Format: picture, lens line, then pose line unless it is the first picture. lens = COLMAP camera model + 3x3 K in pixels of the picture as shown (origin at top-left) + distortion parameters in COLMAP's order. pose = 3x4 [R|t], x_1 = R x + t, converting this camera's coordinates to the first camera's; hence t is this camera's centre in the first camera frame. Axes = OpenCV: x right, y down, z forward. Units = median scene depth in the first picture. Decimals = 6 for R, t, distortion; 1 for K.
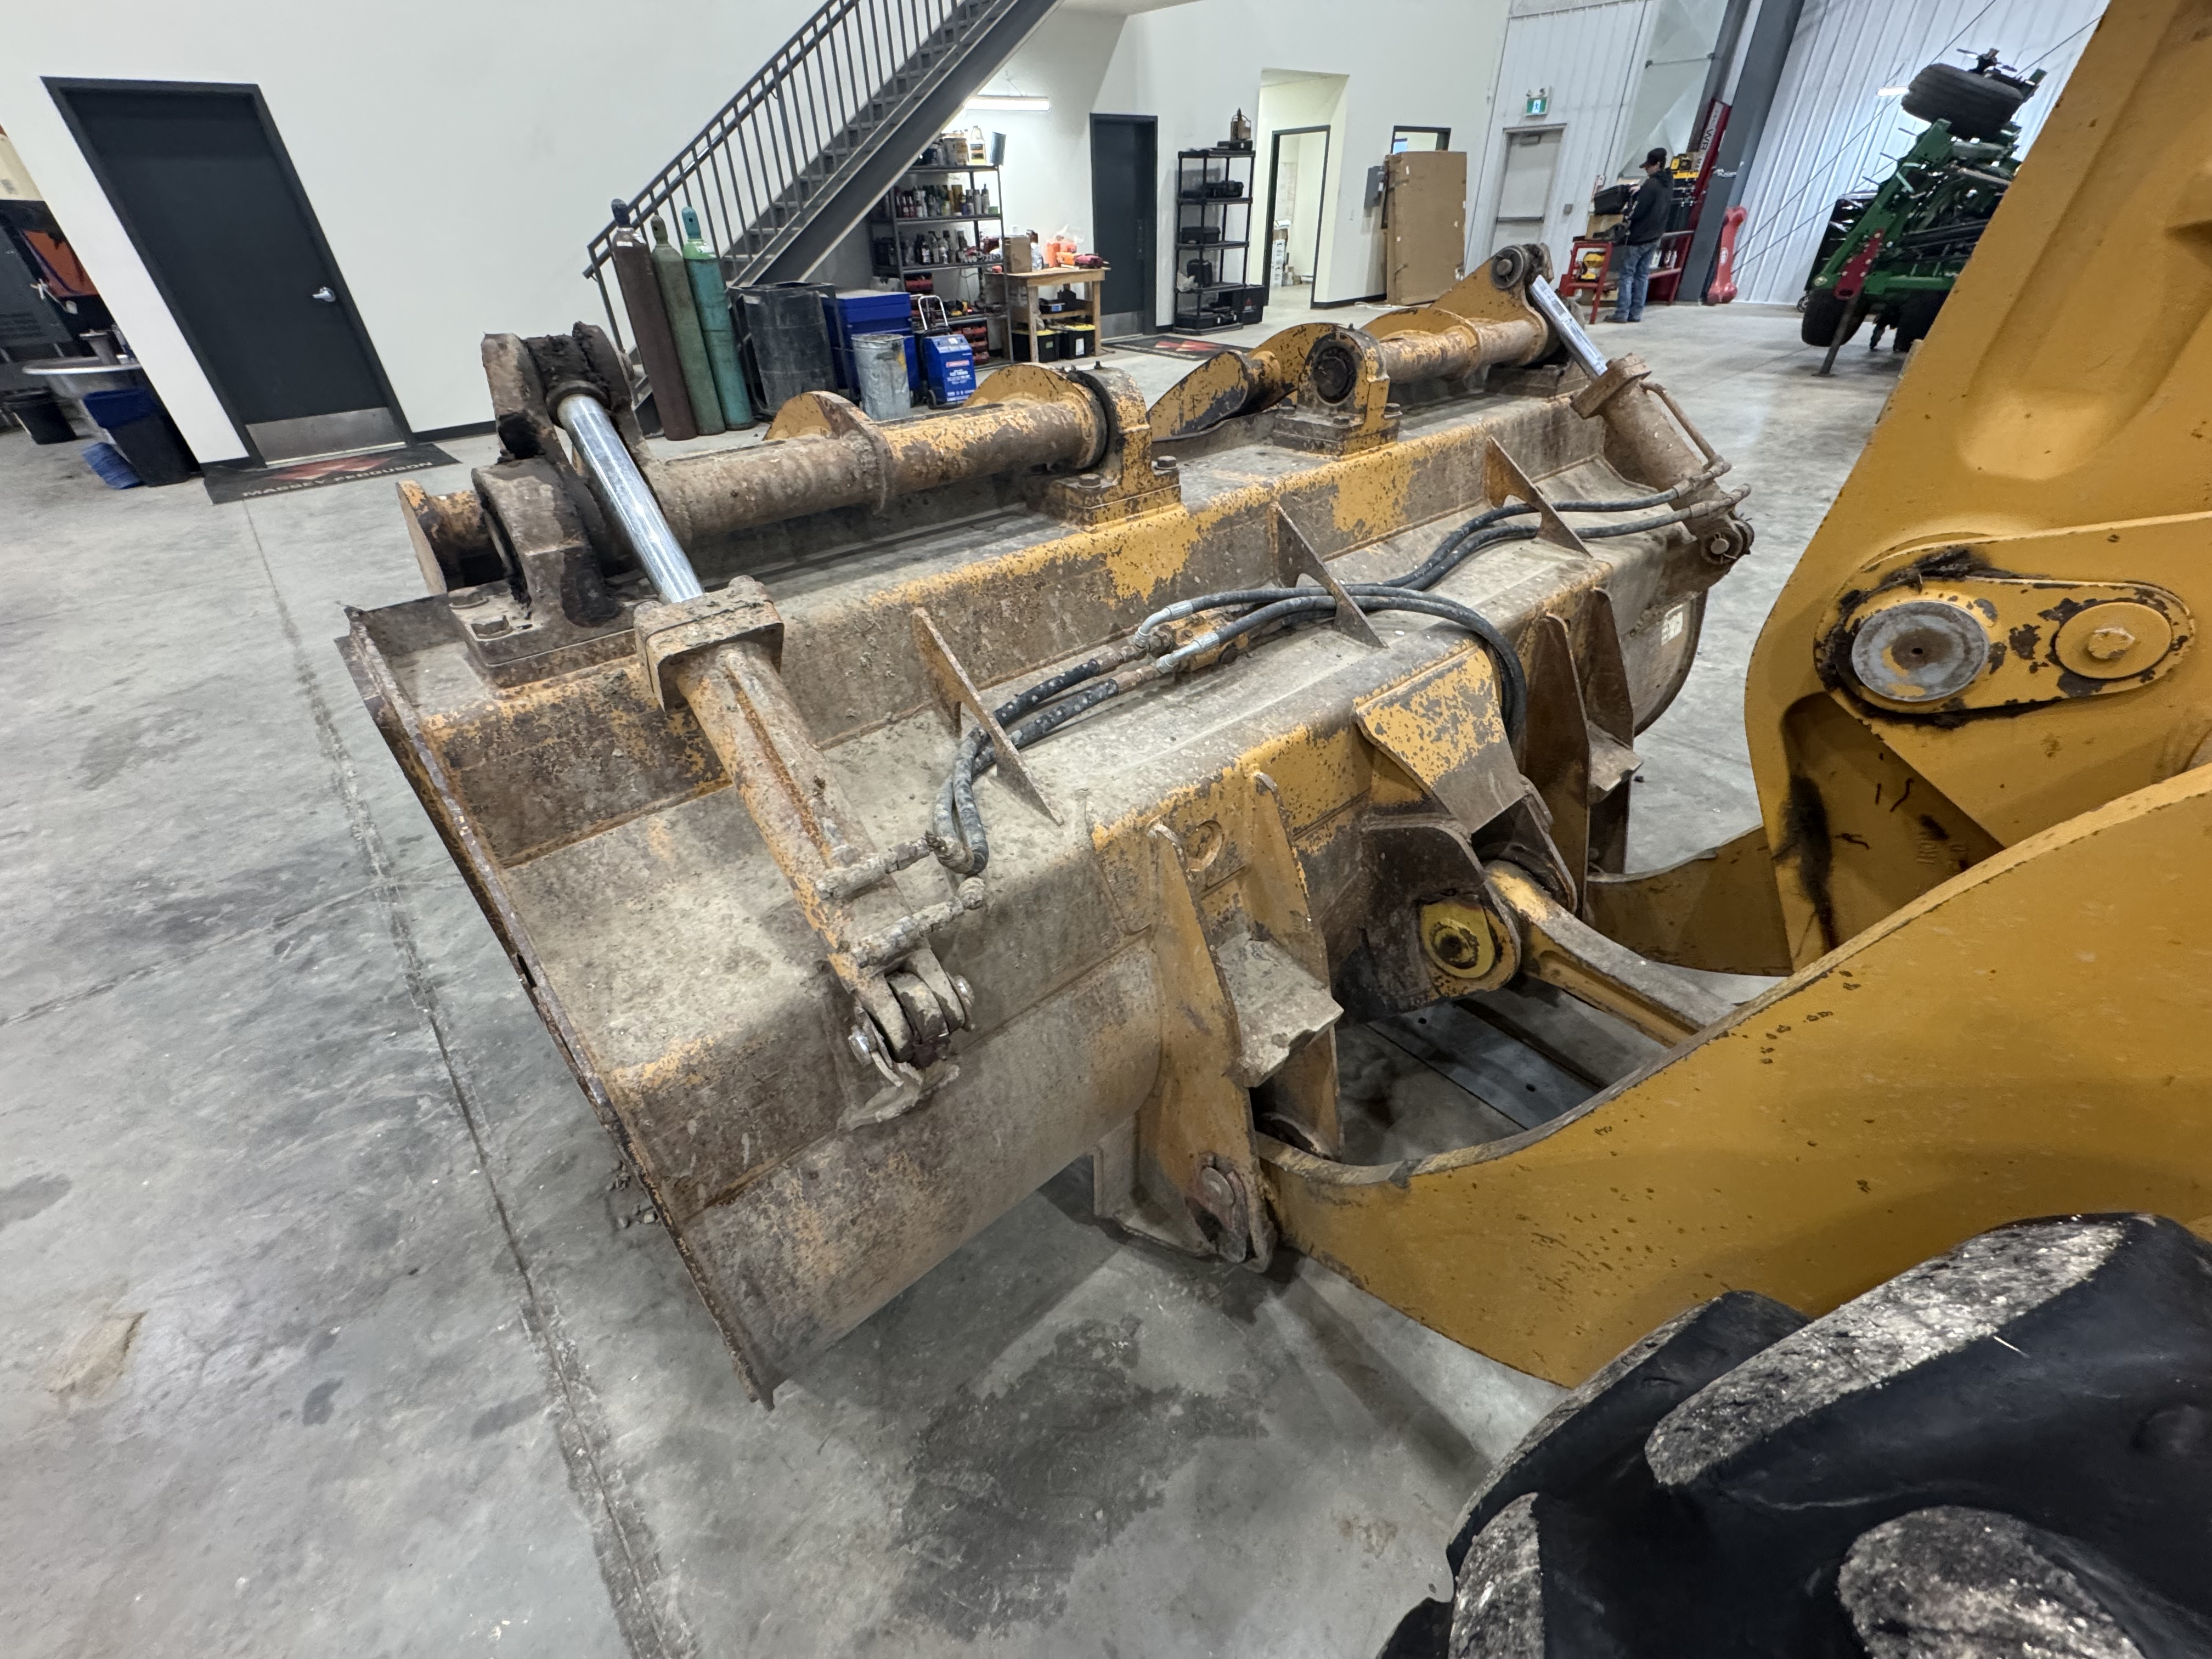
lens RADIAL K [[879.3, 0, 1105.5], [0, 879.3, 835.0], [0, 0, 1]] dist [-0.002814, -0.000184]
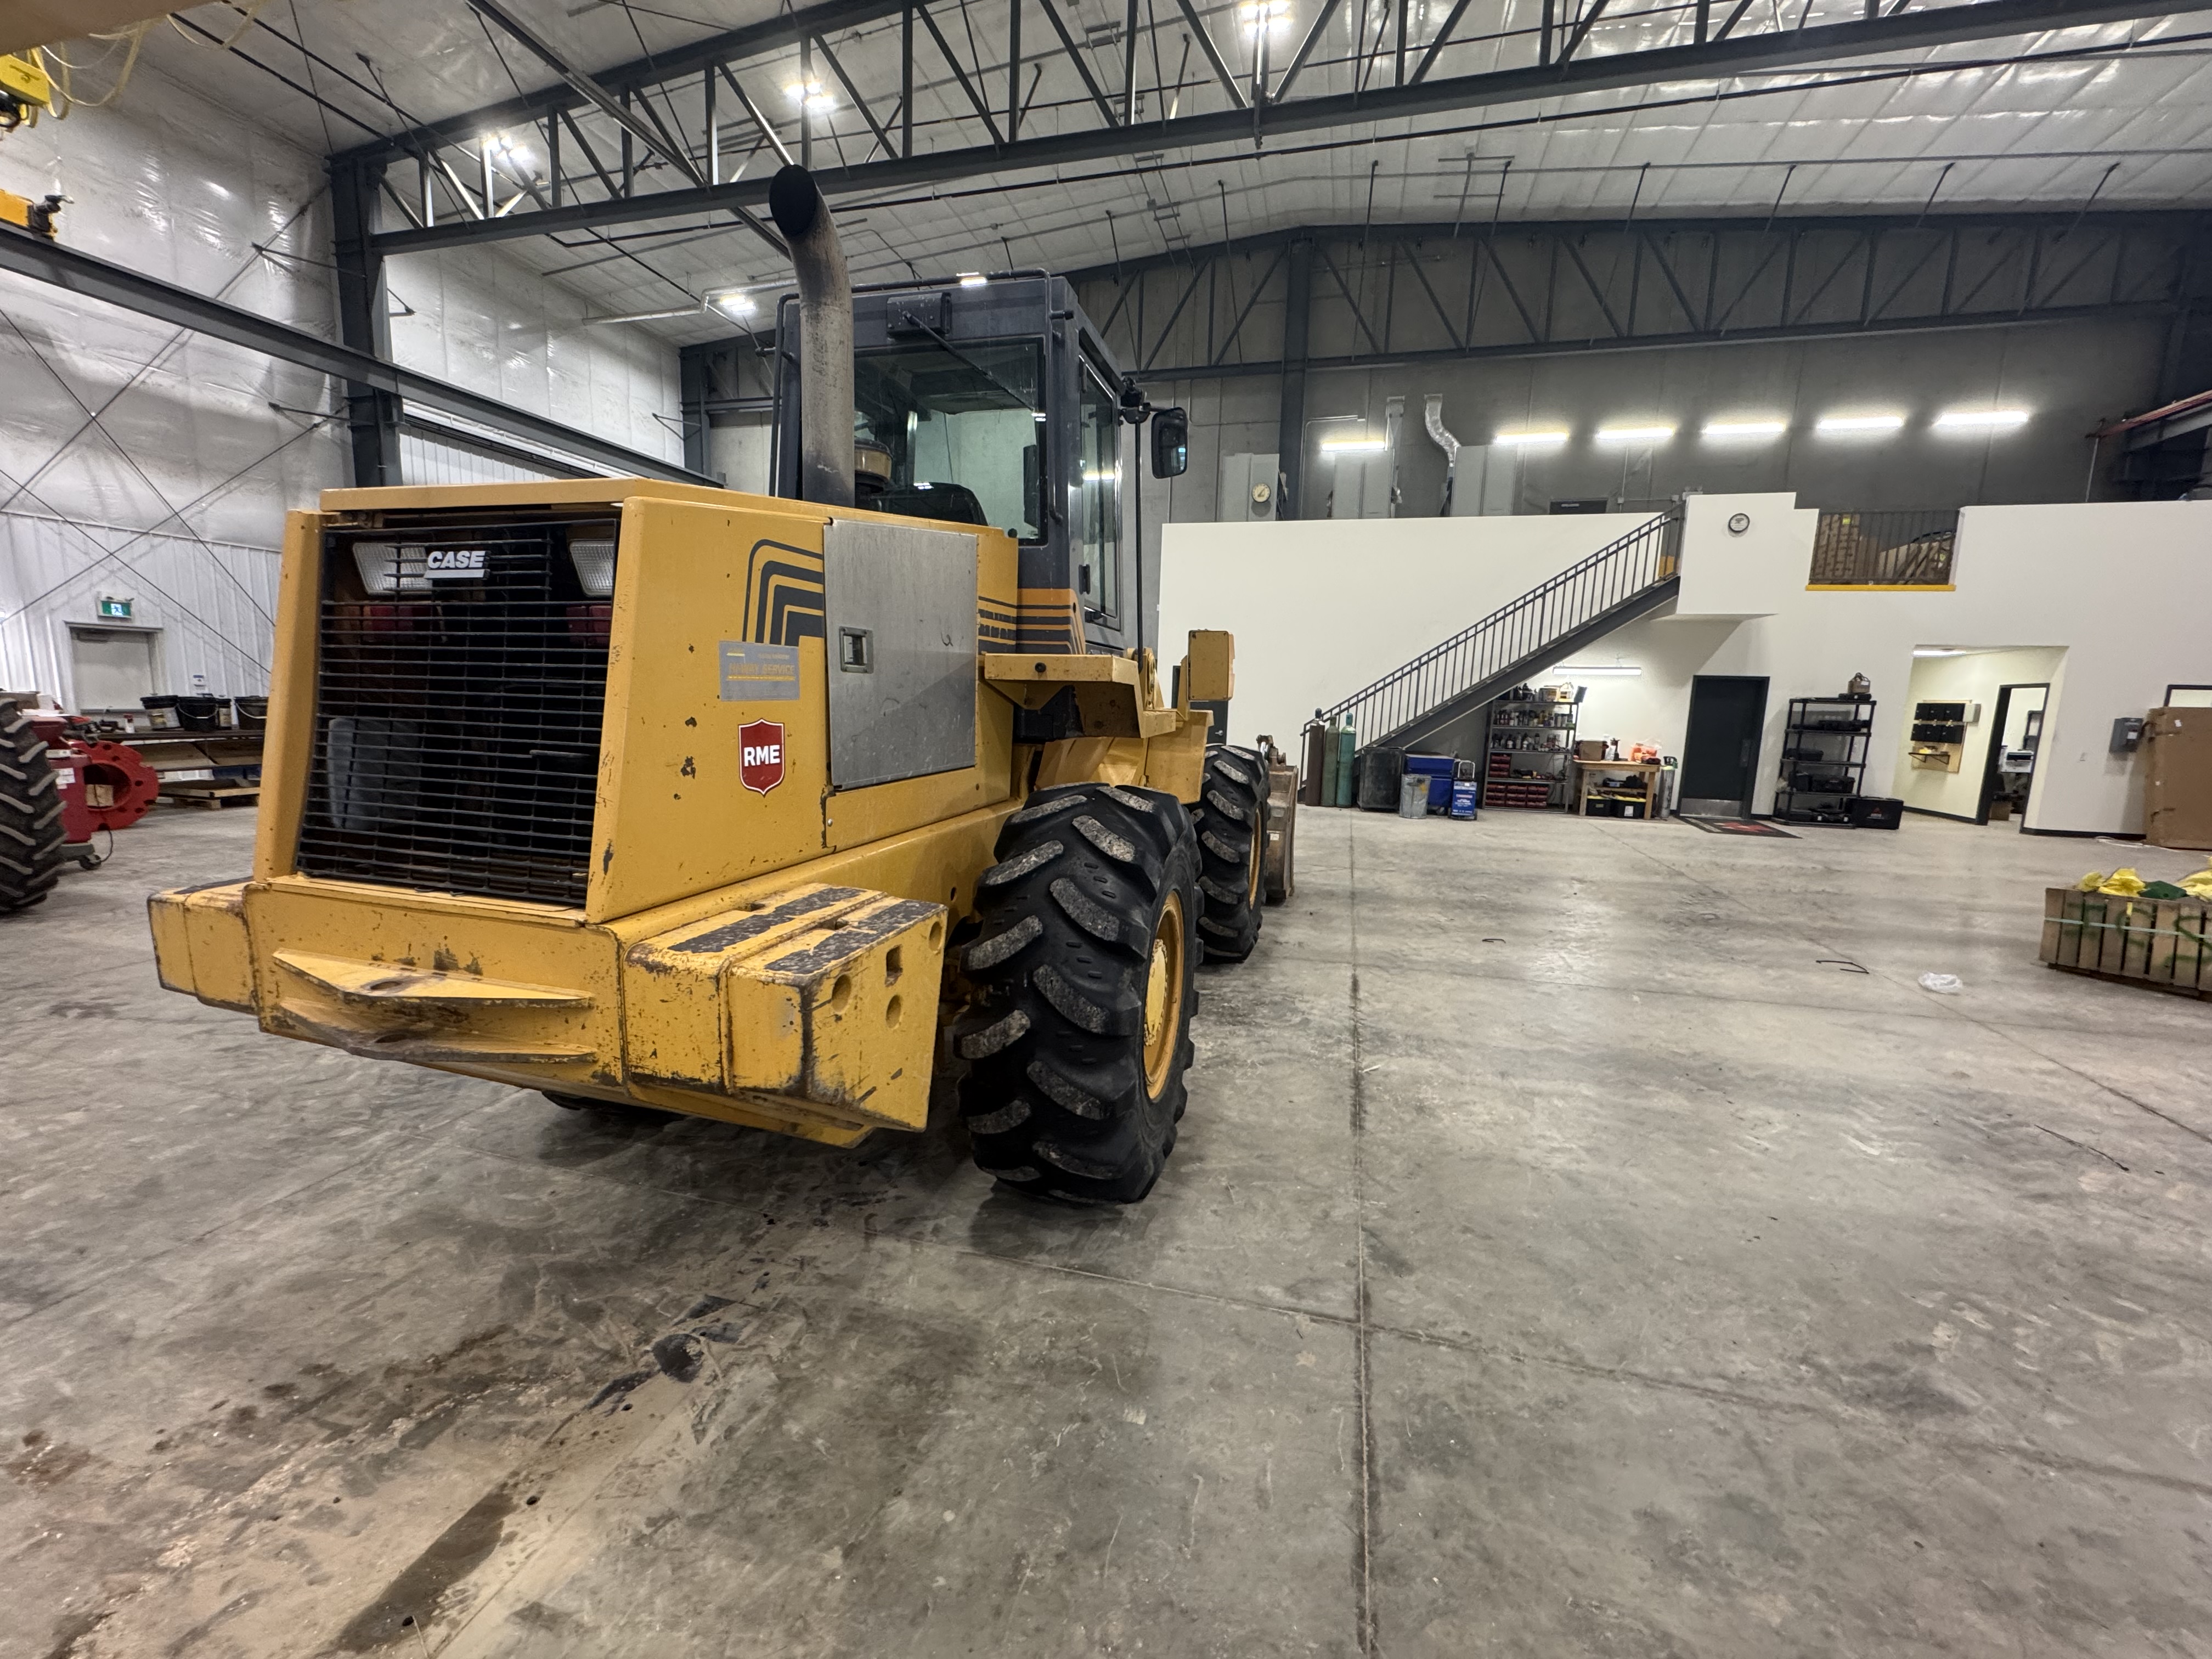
lens RADIAL K [[879.3, 0, 1105.5], [0, 879.3, 835.0], [0, 0, 1]] dist [-0.002814, -0.000184]
pose [[0.541850, 0.169849, -0.823134, 0.959369], [-0.525541, 0.832761, -0.174115, 0.208257], [0.655901, 0.526935, 0.540494, -0.373924]]
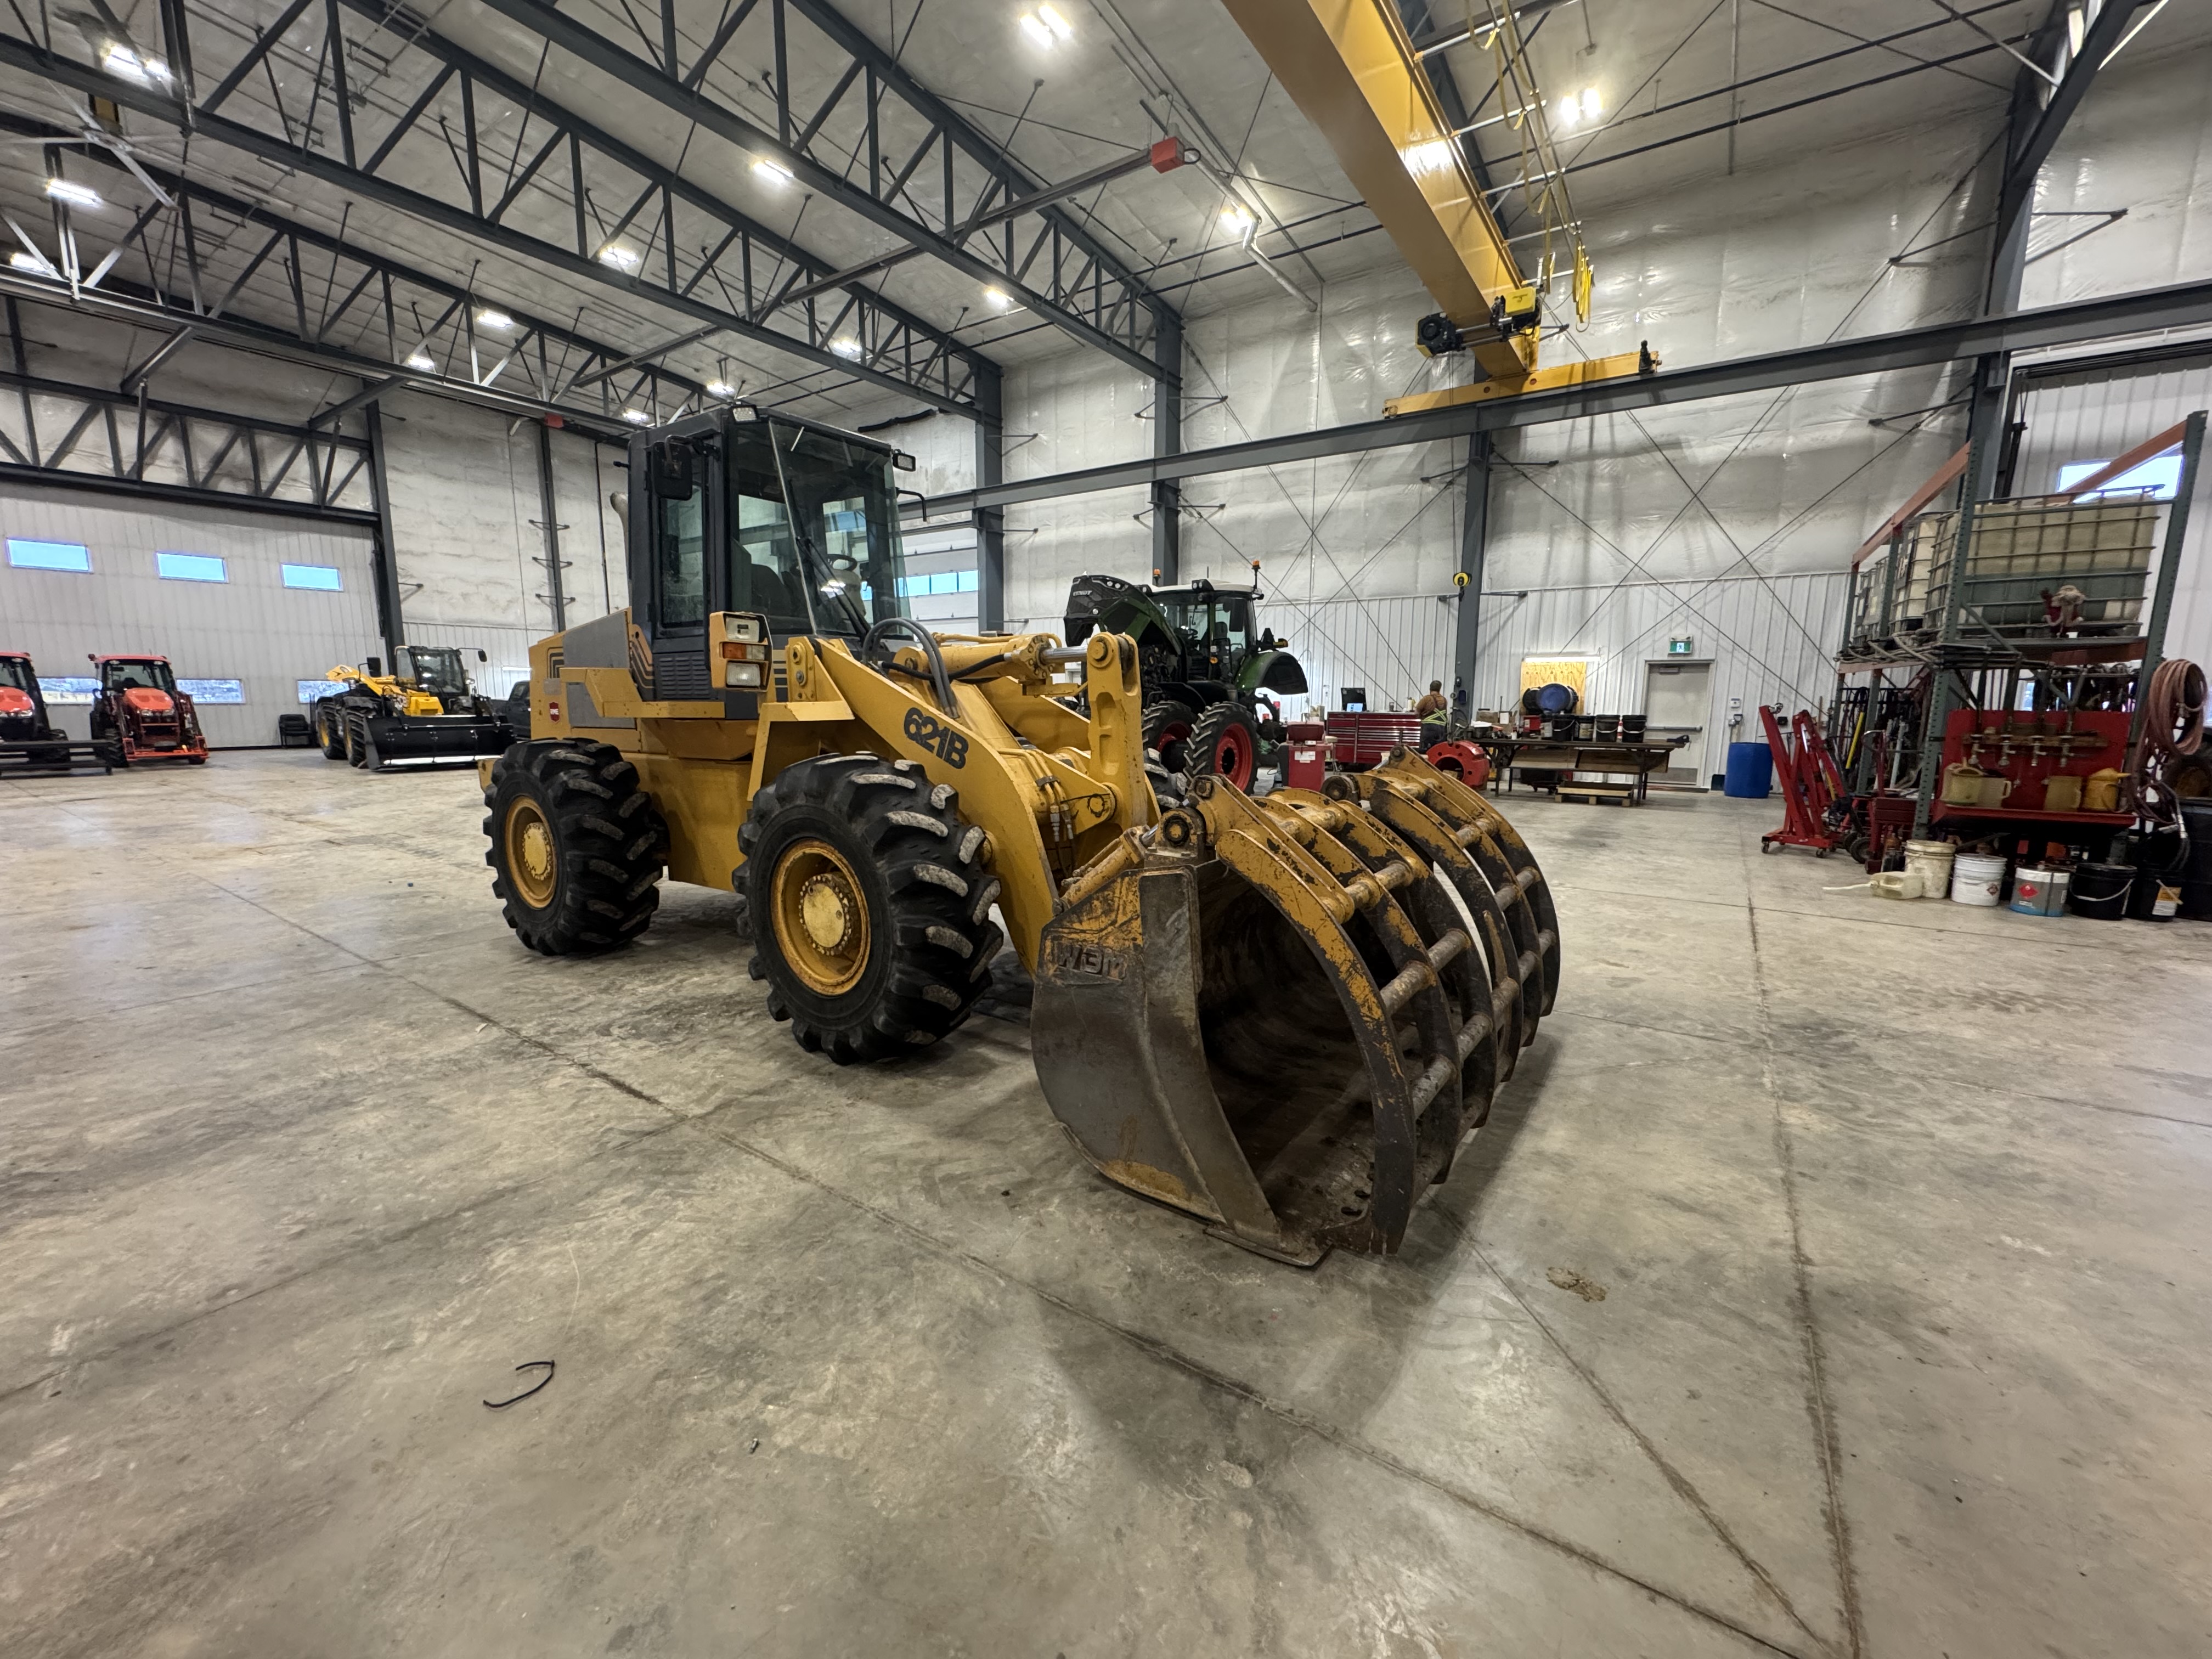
lens RADIAL K [[883.5, 0, 1106.0], [0, 883.5, 829.5], [0, 0, 1]] dist [-0.001388, -0.000123]
pose [[-0.971872, 0.058213, -0.228202, 0.287017], [-0.119087, 0.714491, 0.689436, -0.462786], [0.203182, 0.697219, -0.687461, 0.588910]]
